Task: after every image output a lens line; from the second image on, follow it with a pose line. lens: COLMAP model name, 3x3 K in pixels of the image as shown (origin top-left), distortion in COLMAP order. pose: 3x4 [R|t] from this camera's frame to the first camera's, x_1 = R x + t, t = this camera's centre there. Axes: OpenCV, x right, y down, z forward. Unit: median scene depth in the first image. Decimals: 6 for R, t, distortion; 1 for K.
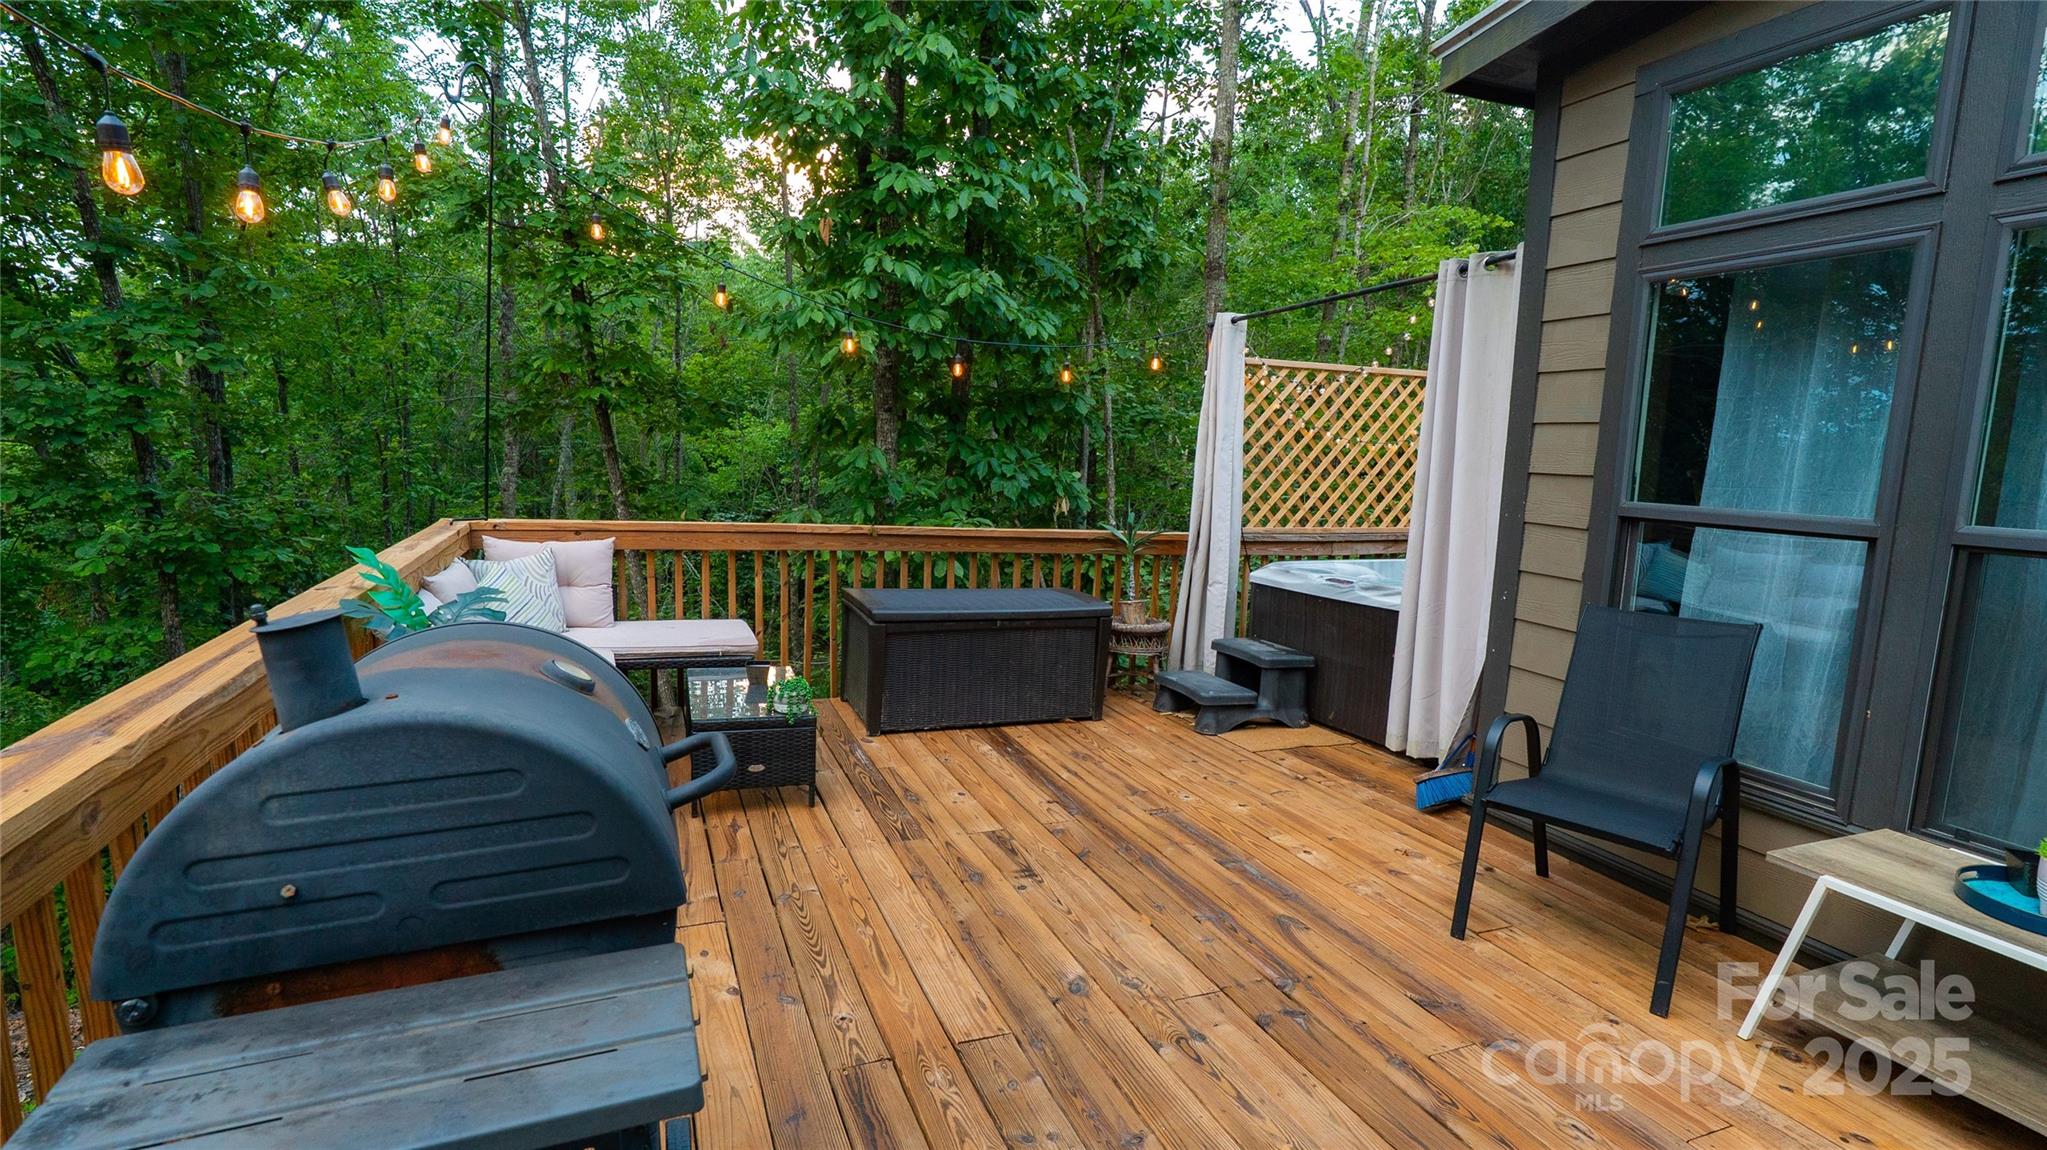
lens RADIAL K [[996.0, 0, 1018.7], [0, 996.0, 576.0], [0, 0, 1]] dist [-0.004300, 0.001023]
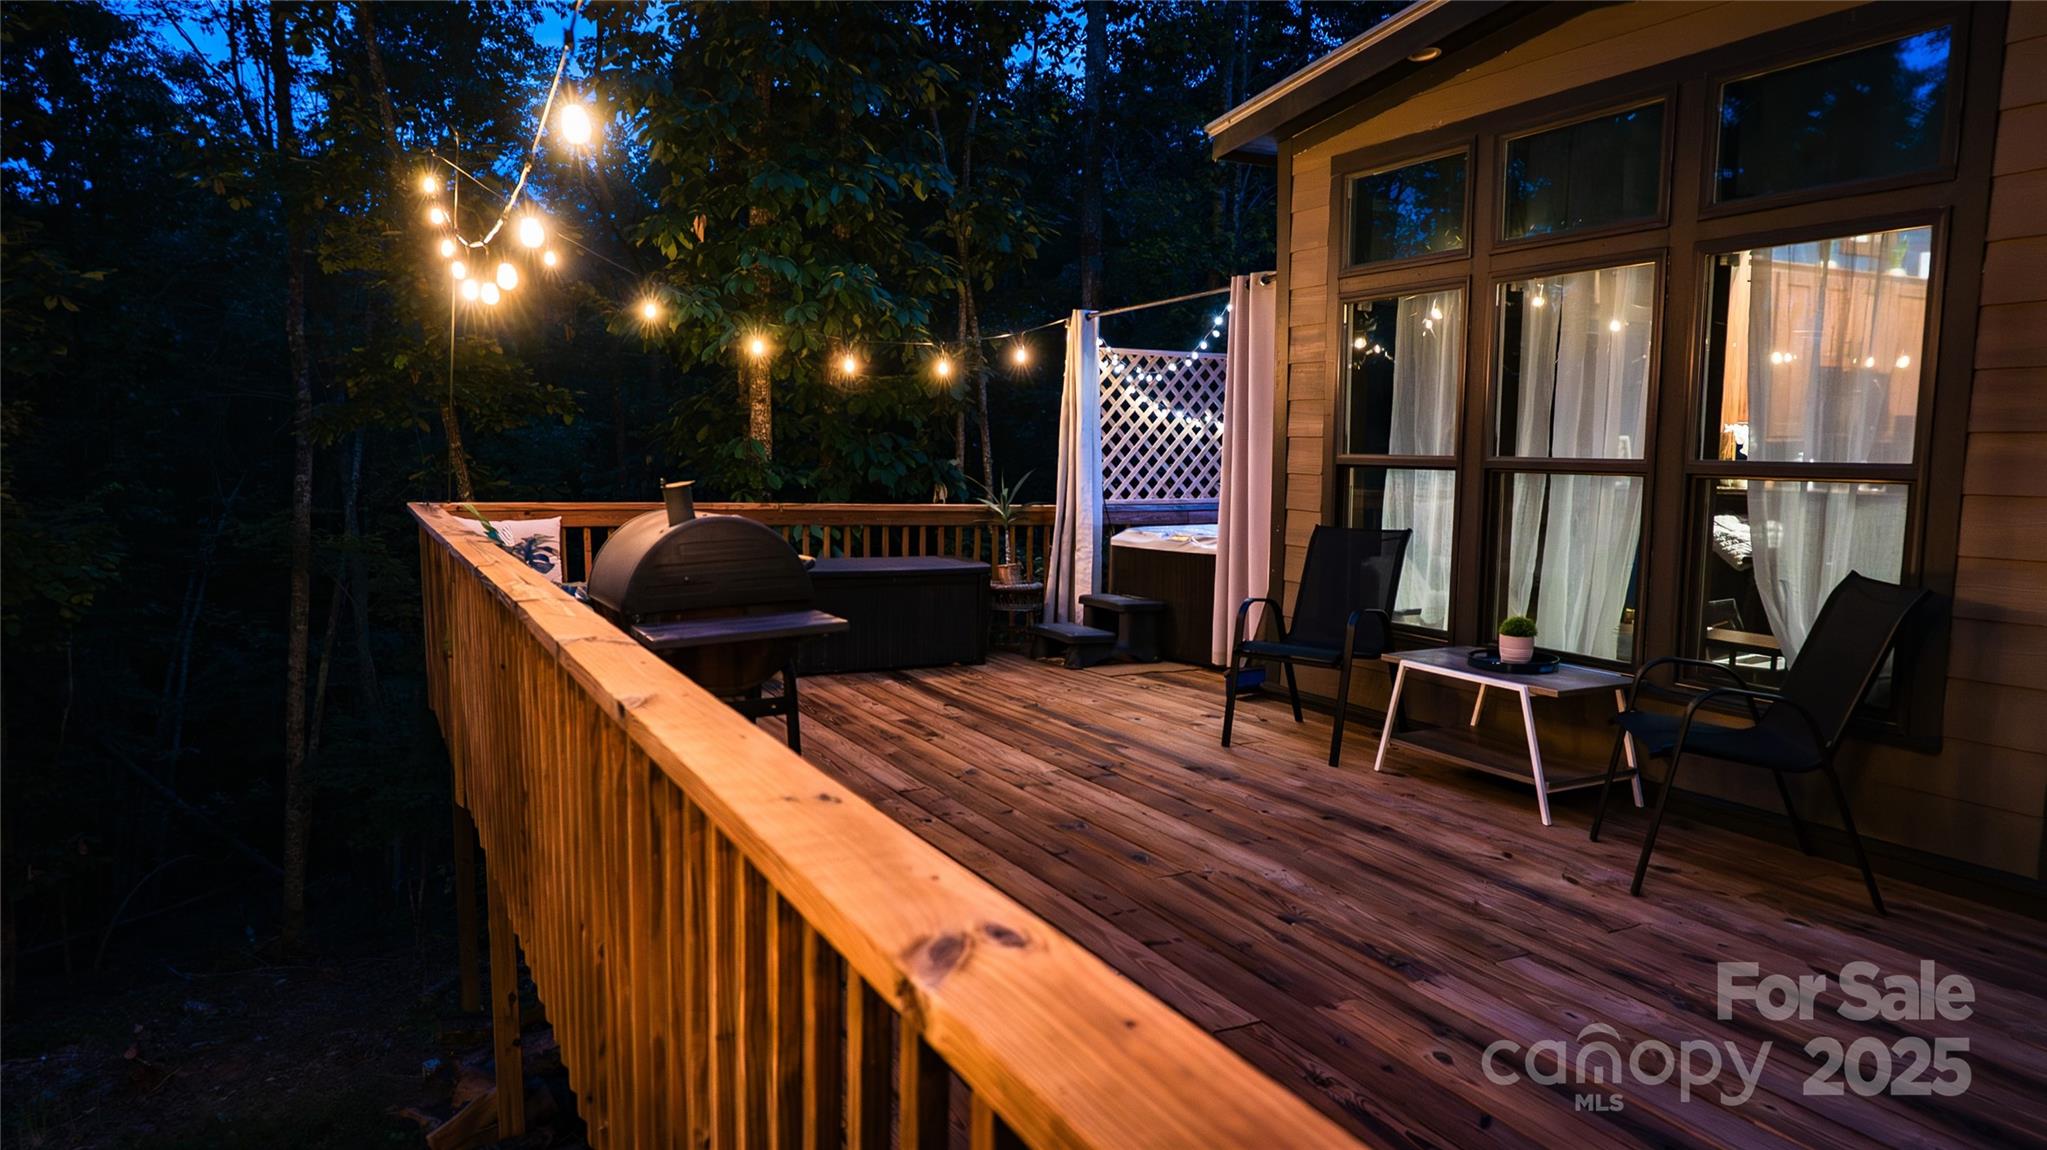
lens RADIAL K [[1284.6, 0, 1021.2], [0, 1284.6, 570.3], [0, 0, 1]] dist [-0.000976, -0.000093]
pose [[0.993241, -0.035581, 0.110487, -0.032398], [0.038823, 0.998872, -0.027339, 0.070355], [-0.109389, 0.031443, 0.993502, -0.442684]]
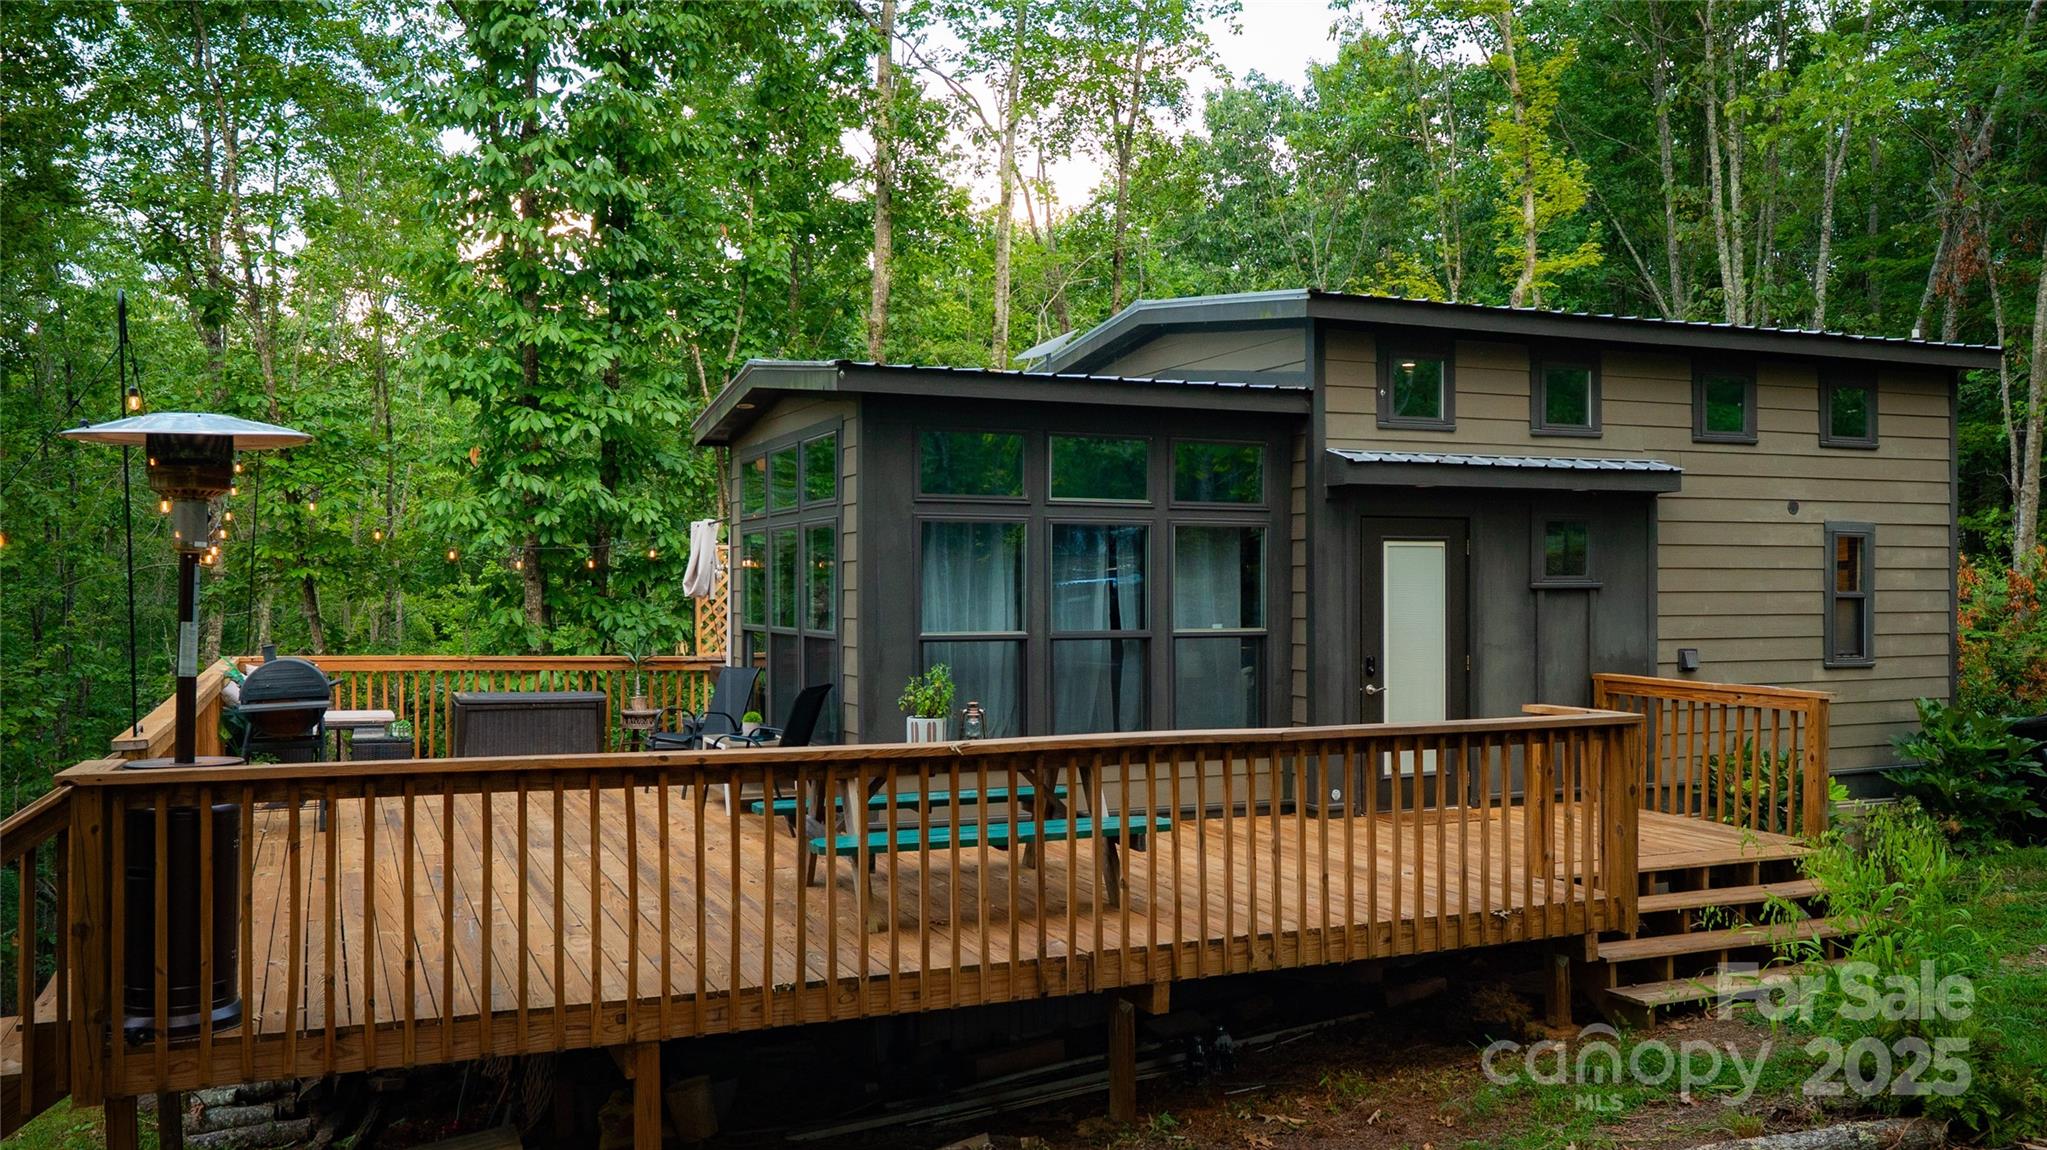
lens RADIAL K [[1601.5, 0, 1026.0], [0, 1601.5, 580.5], [0, 0, 1]] dist [0.004036, 0.001200]
pose [[0.998811, -0.033552, 0.035360, 0.647544], [0.037950, 0.990508, -0.132115, 0.200822], [-0.030592, 0.133300, 0.990603, -1.612670]]
